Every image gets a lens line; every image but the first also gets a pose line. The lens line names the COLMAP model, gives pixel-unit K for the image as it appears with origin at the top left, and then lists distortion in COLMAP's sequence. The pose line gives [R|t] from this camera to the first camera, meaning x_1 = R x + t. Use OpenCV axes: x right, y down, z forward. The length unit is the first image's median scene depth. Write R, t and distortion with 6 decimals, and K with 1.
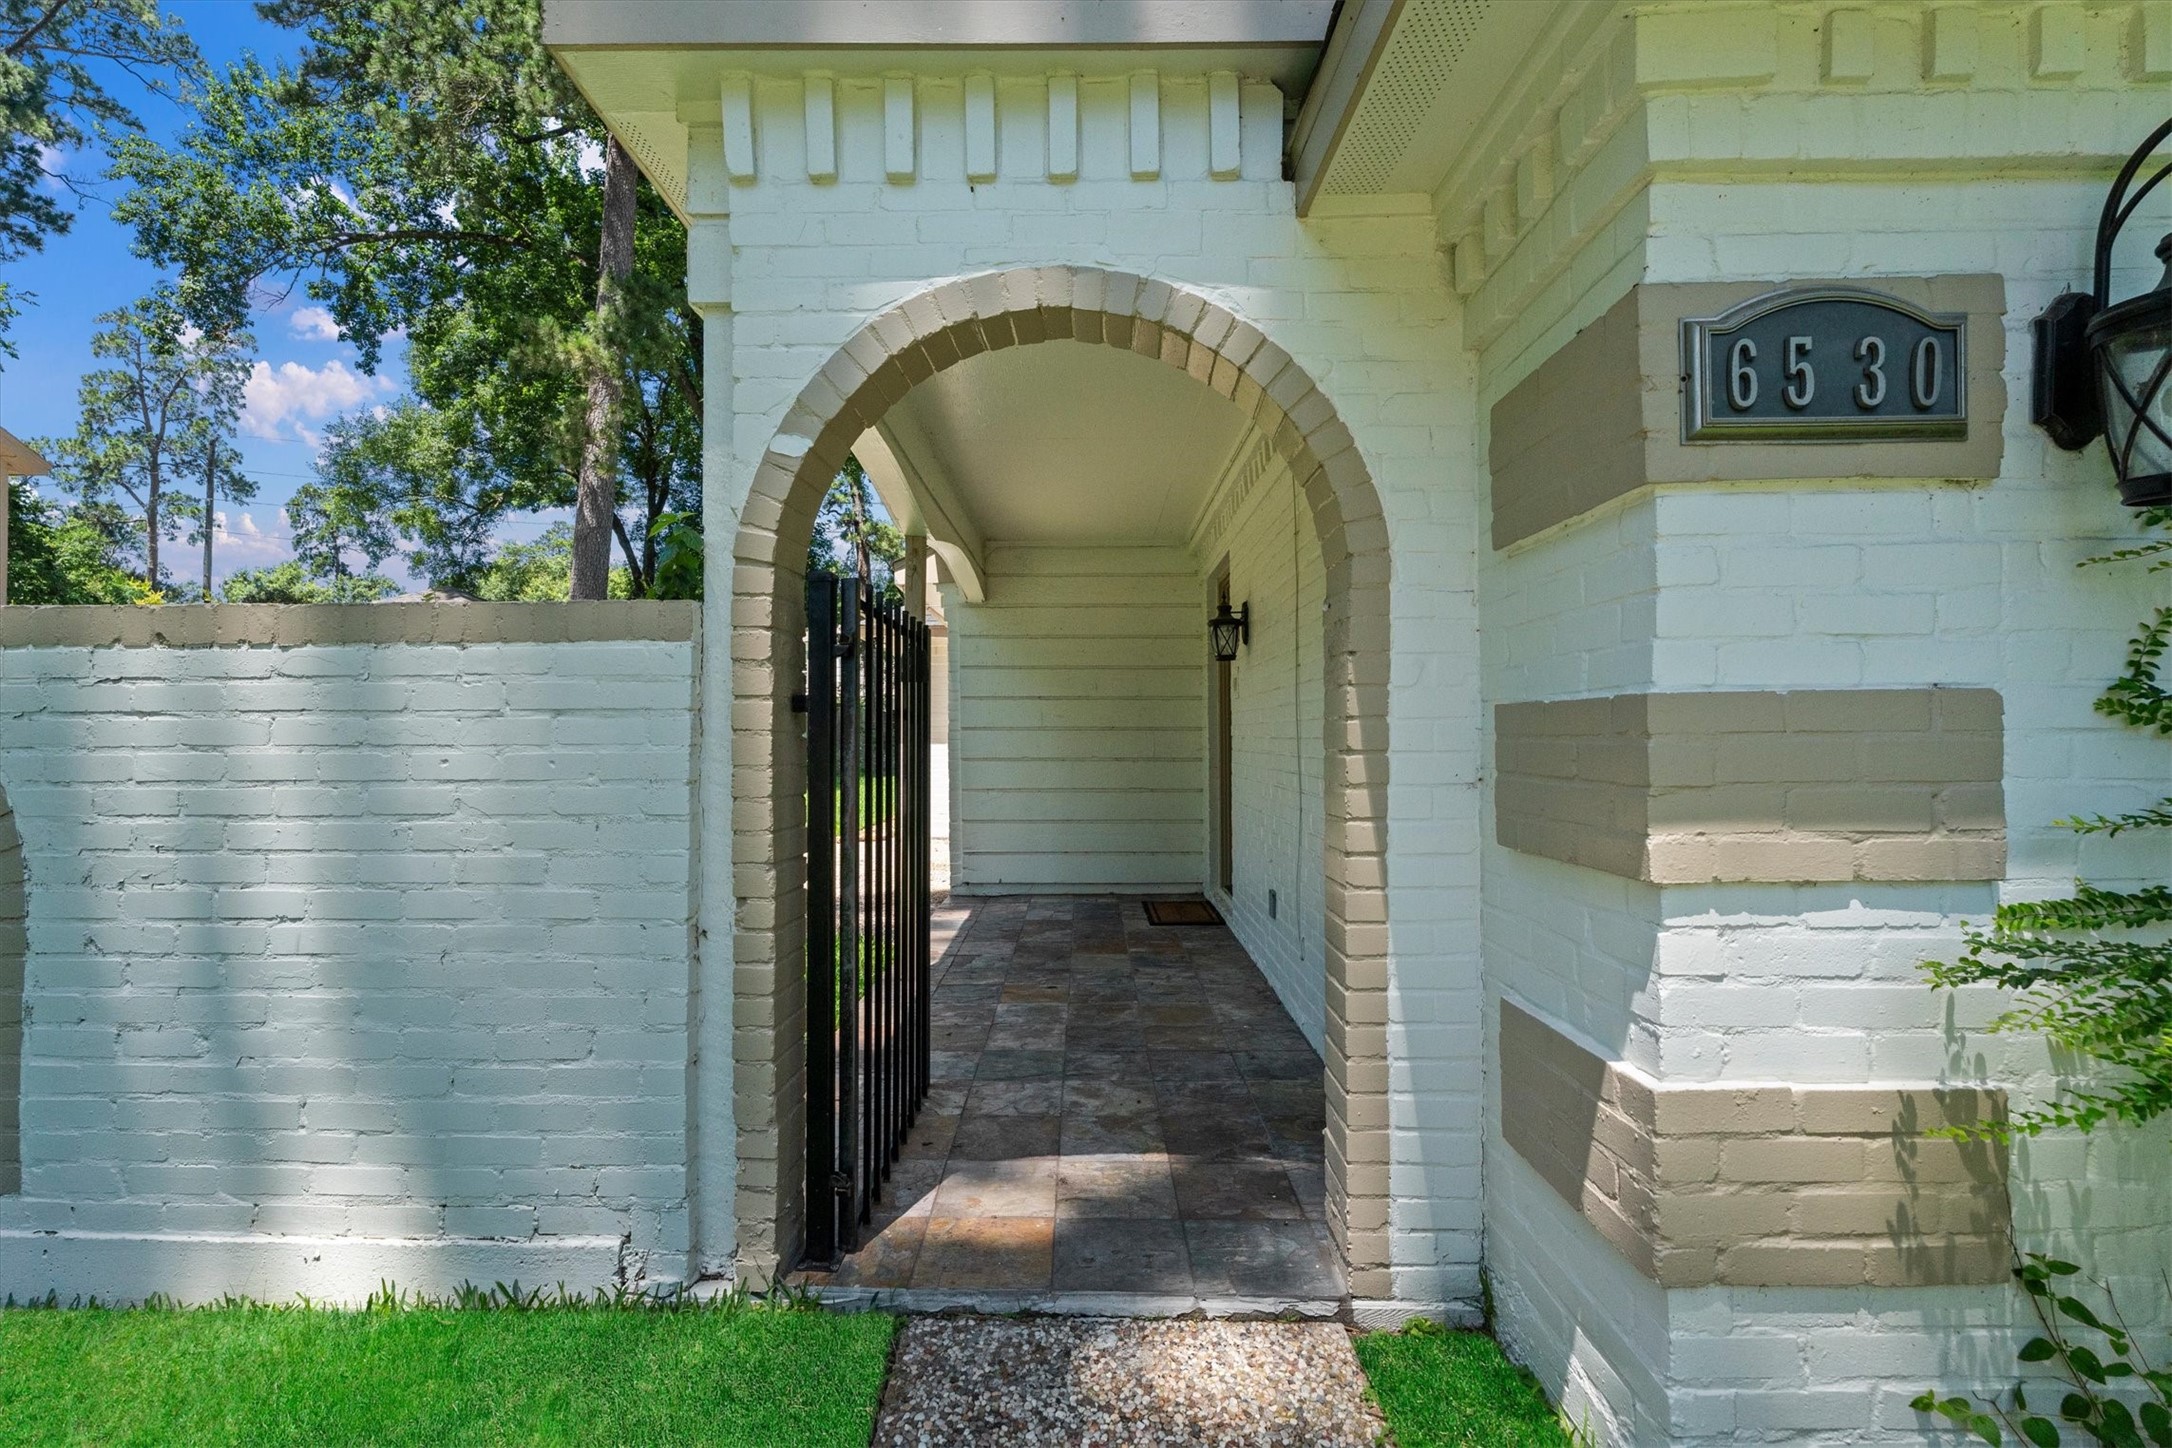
lens RADIAL K [[961.9, 0, 1078.7], [0, 961.9, 708.7], [0, 0, 1]] dist [-0.002417, -0.000629]
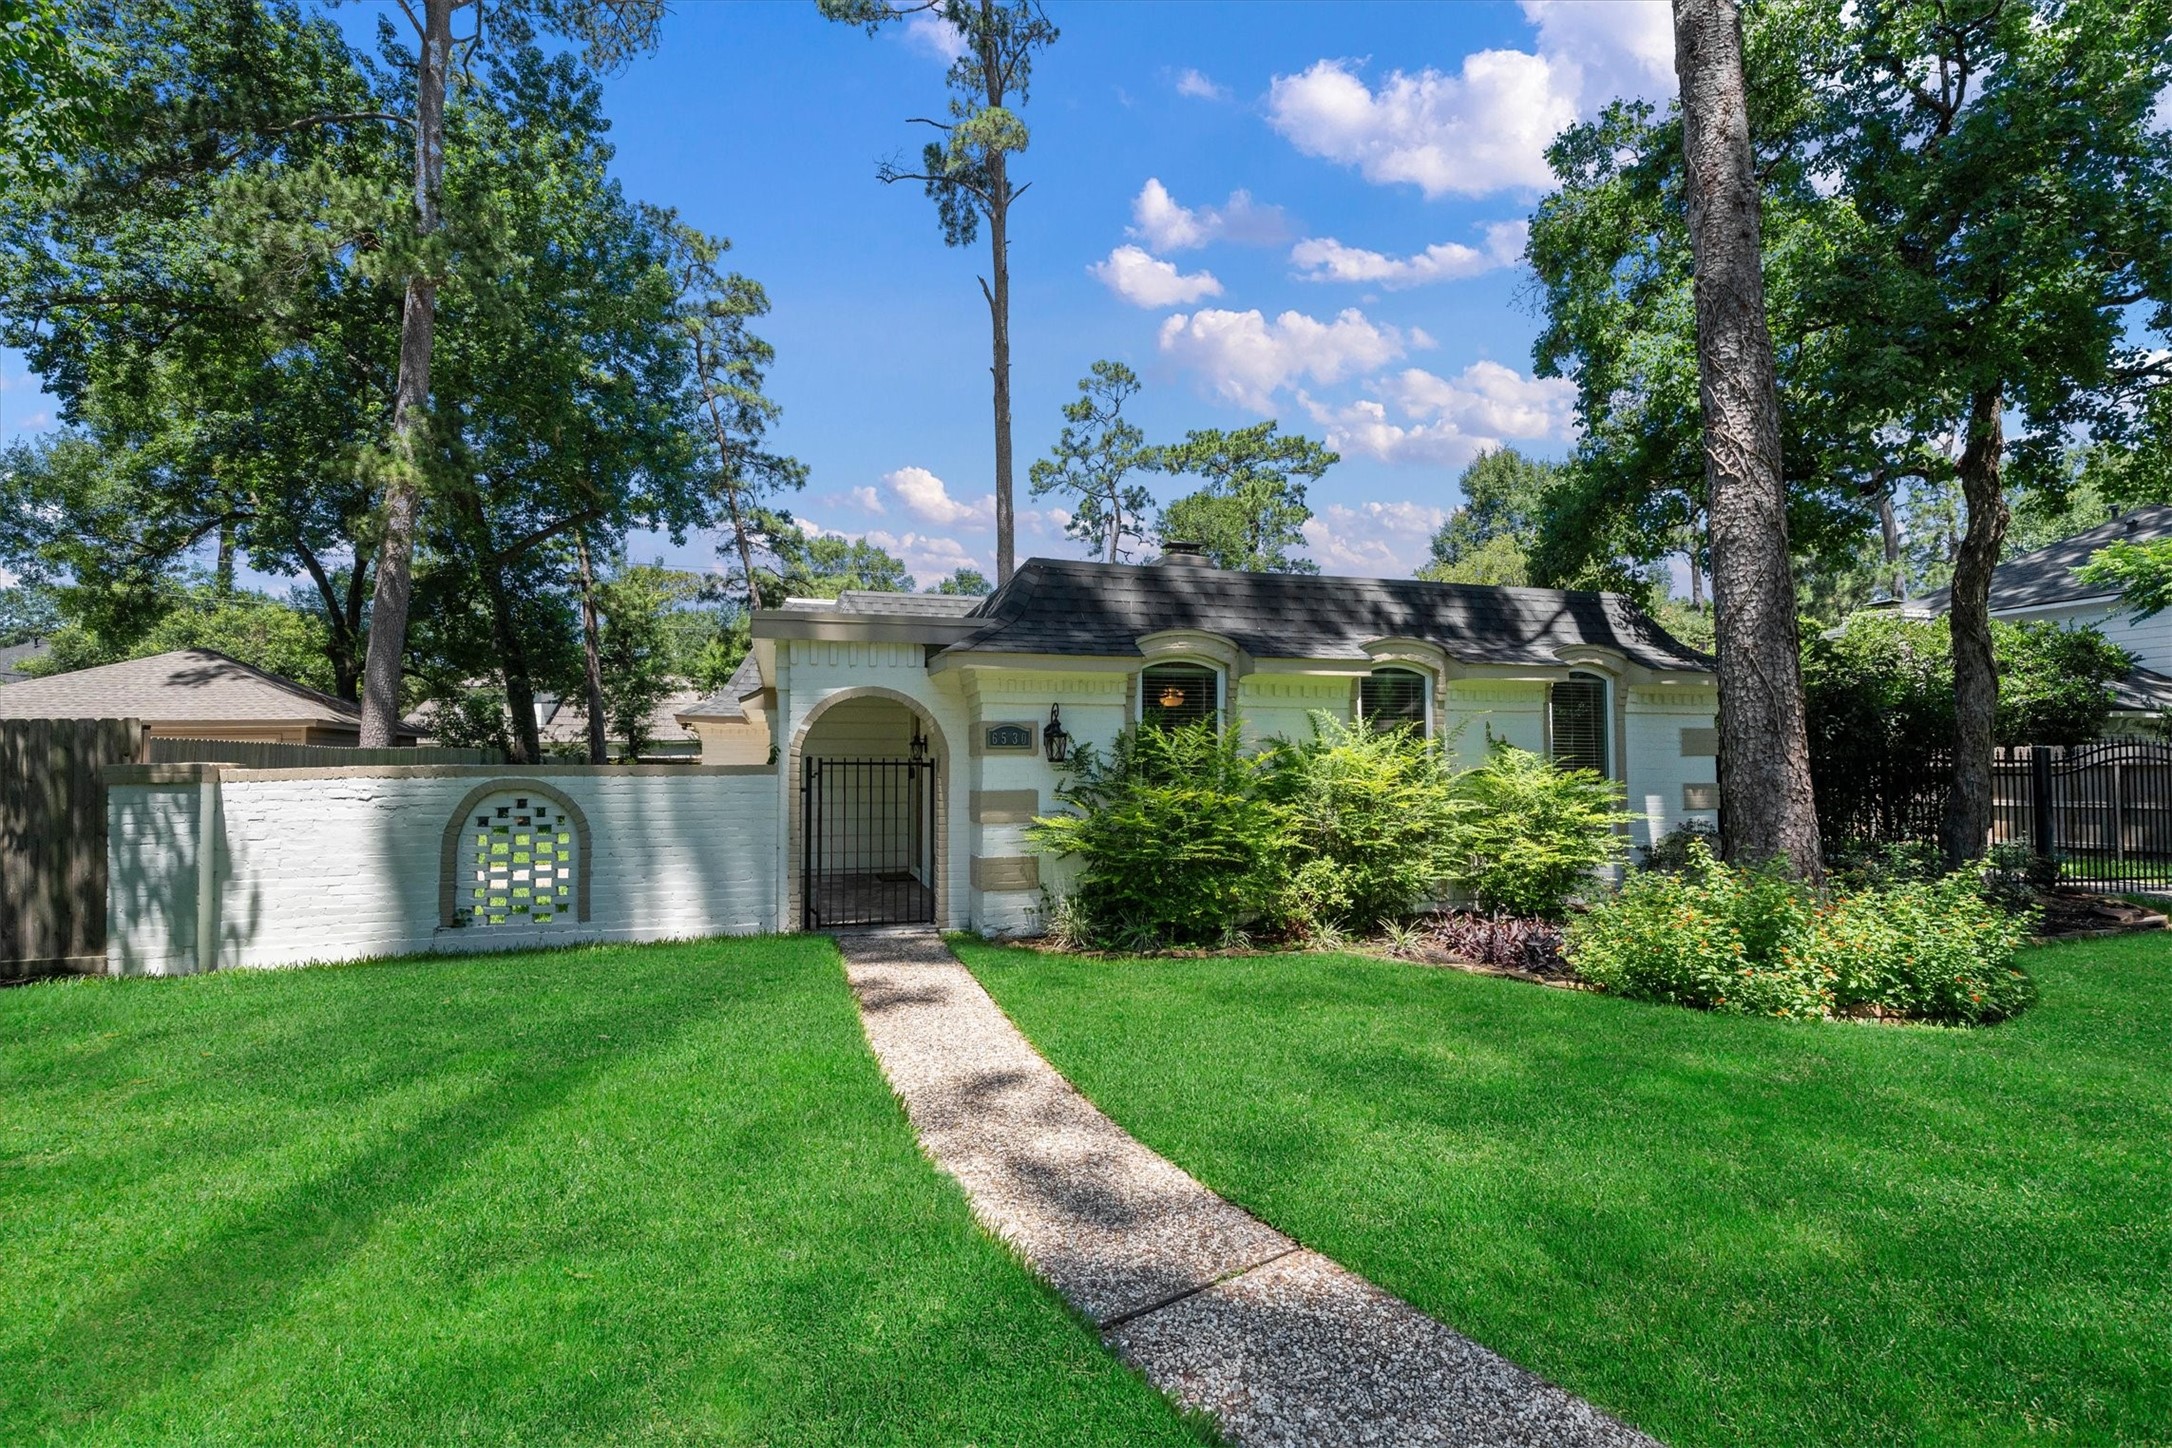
lens RADIAL K [[961.9, 0, 1078.7], [0, 961.9, 708.7], [0, 0, 1]] dist [-0.002417, -0.000629]
pose [[0.953466, 0.012269, 0.301250, -0.033623], [-0.001093, 0.999306, -0.037241, -0.016047], [-0.301498, 0.035179, 0.952818, -0.262130]]
